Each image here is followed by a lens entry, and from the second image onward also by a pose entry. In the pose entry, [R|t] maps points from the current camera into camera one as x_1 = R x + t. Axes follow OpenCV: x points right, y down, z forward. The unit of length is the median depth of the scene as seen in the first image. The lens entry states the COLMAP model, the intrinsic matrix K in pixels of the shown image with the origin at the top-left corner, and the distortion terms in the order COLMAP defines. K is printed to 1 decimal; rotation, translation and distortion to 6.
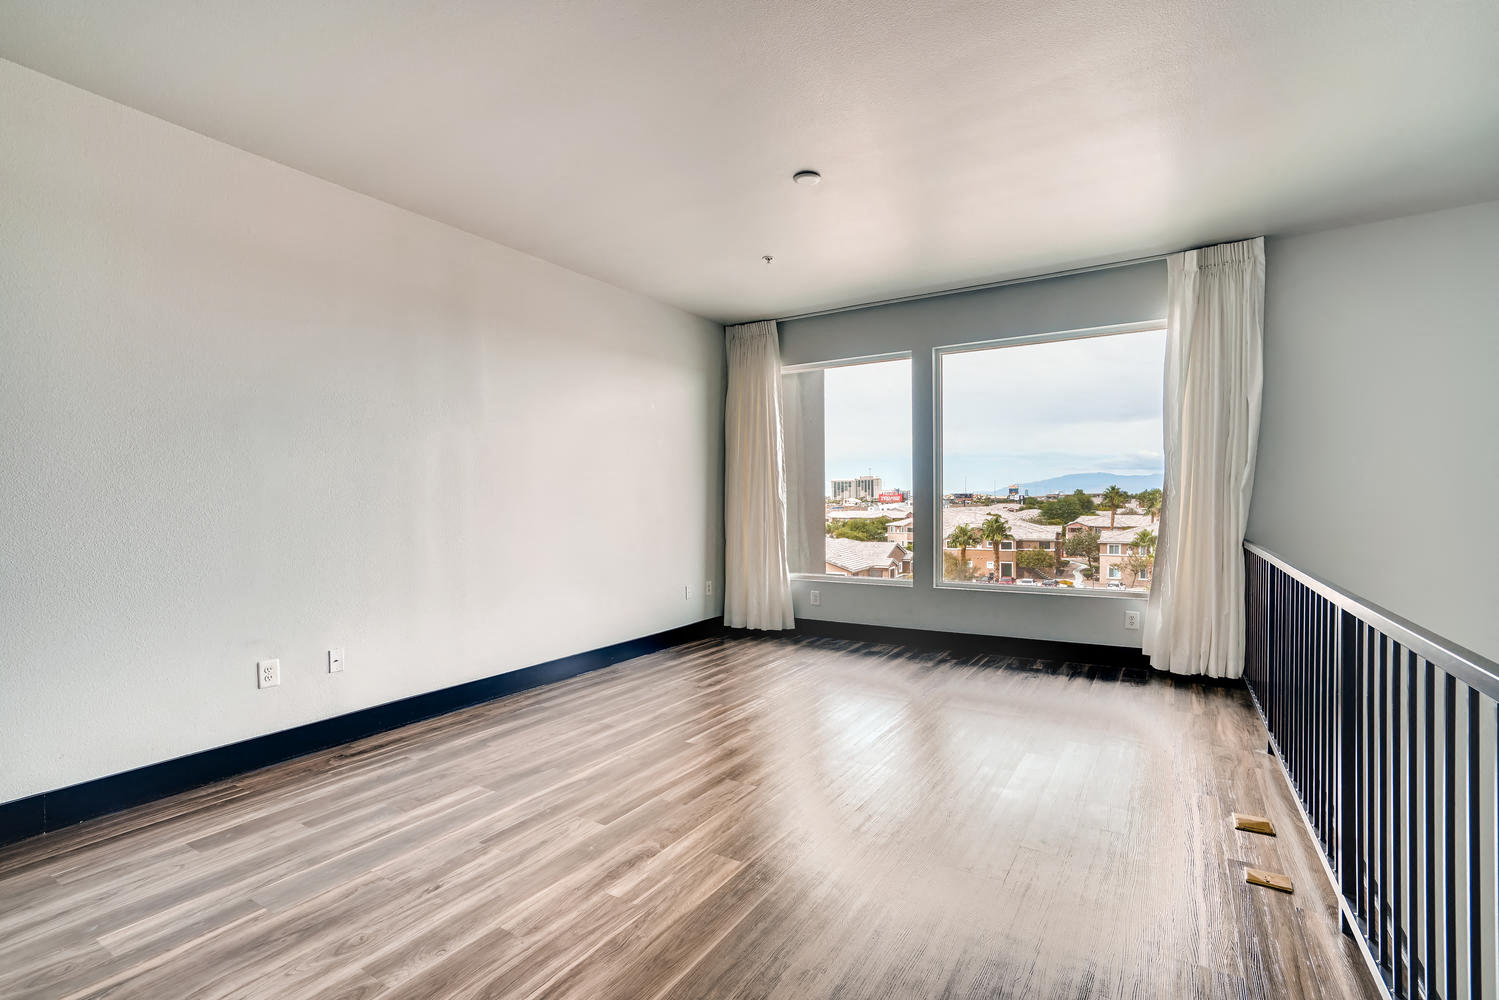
lens RADIAL K [[676.9, 0, 753.1], [0, 676.9, 514.9], [0, 0, 1]] dist [-0.042934, 0.034133]
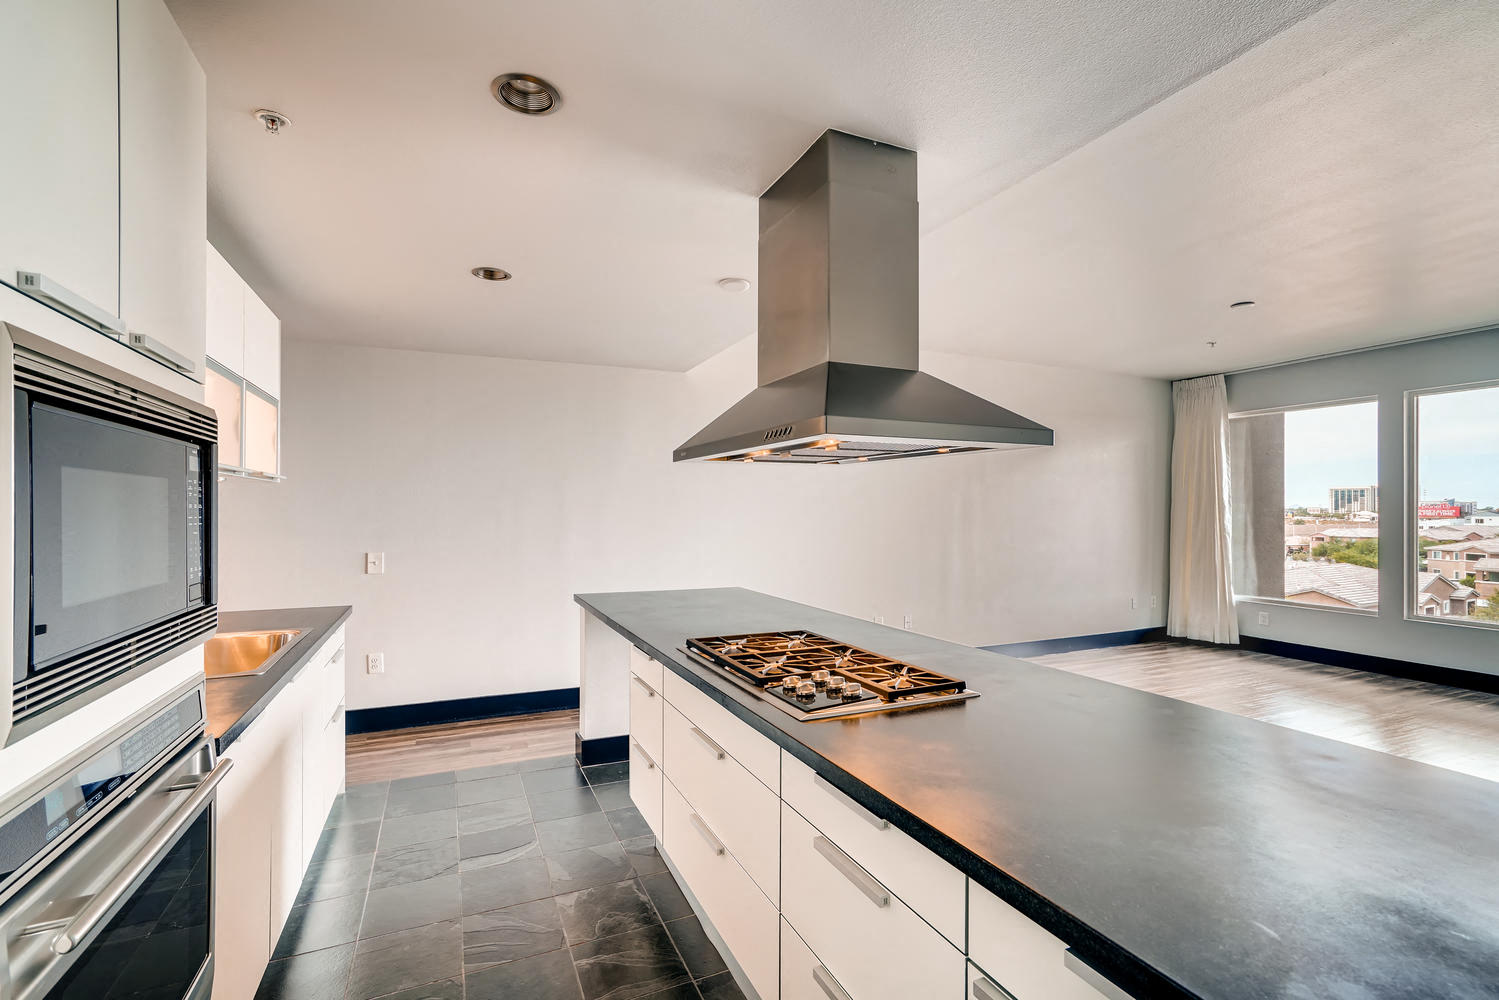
lens RADIAL K [[676.9, 0, 753.1], [0, 676.9, 514.9], [0, 0, 1]] dist [-0.042934, 0.034133]
pose [[0.825846, 0.010541, -0.563797, 0.015636], [-0.018781, 0.999785, -0.008818, -0.024221], [0.563582, 0.017870, 0.825867, -0.393790]]
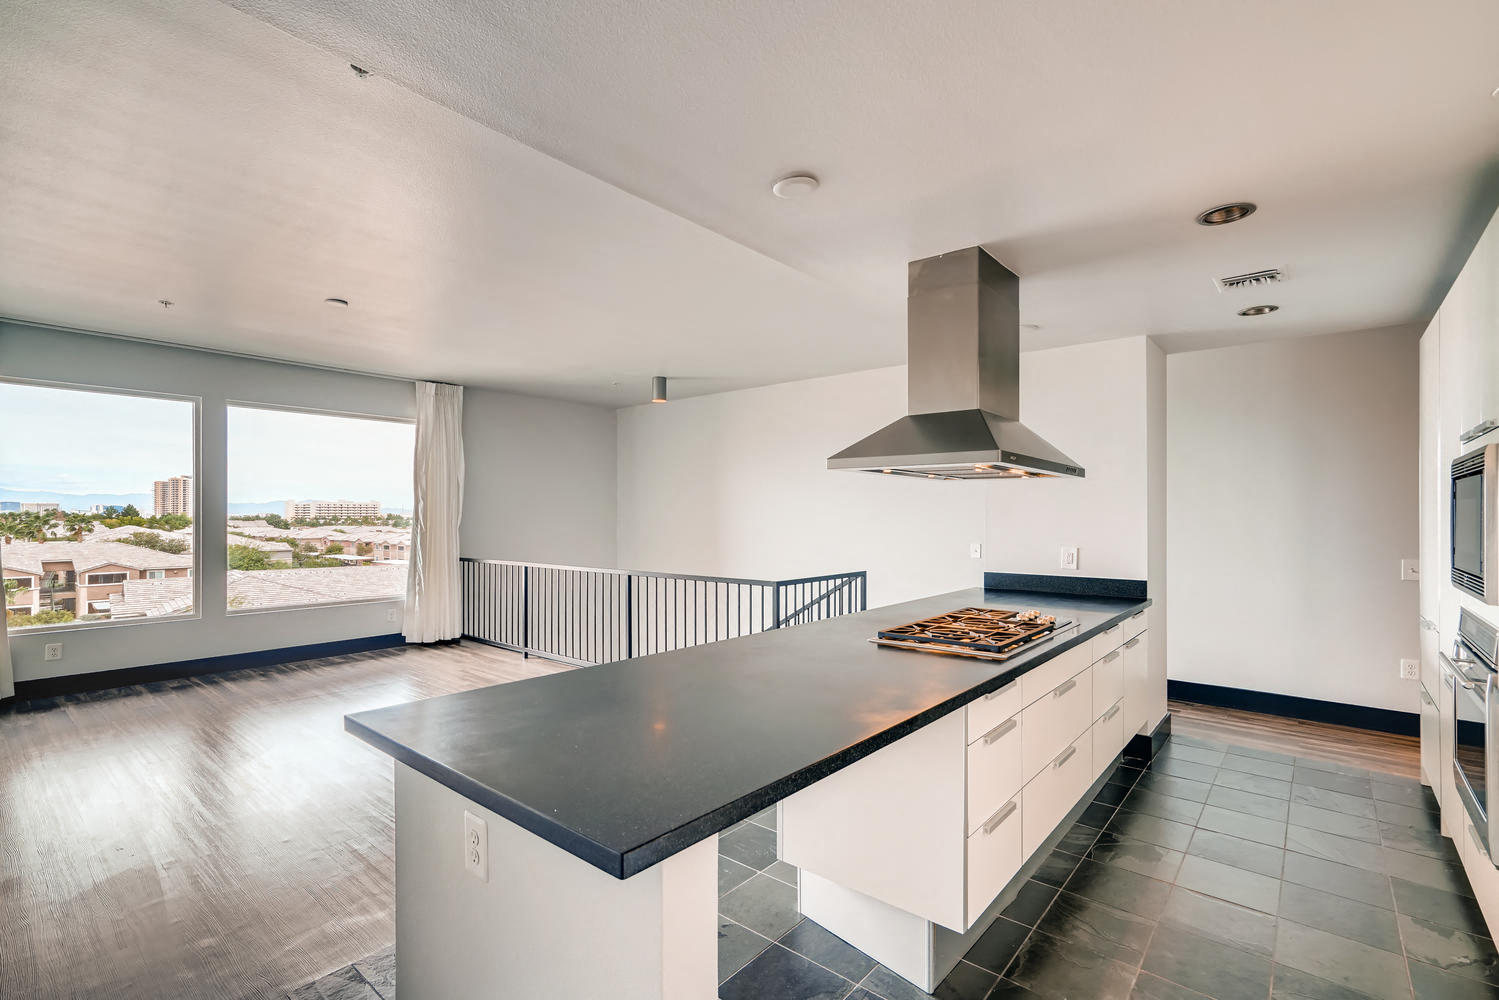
lens RADIAL K [[676.9, 0, 753.1], [0, 676.9, 514.9], [0, 0, 1]] dist [-0.042934, 0.034133]
pose [[0.160403, 0.004857, 0.987040, -0.605276], [0.019671, 0.999774, -0.008117, -0.028097], [-0.986856, 0.020718, 0.160271, -0.031448]]
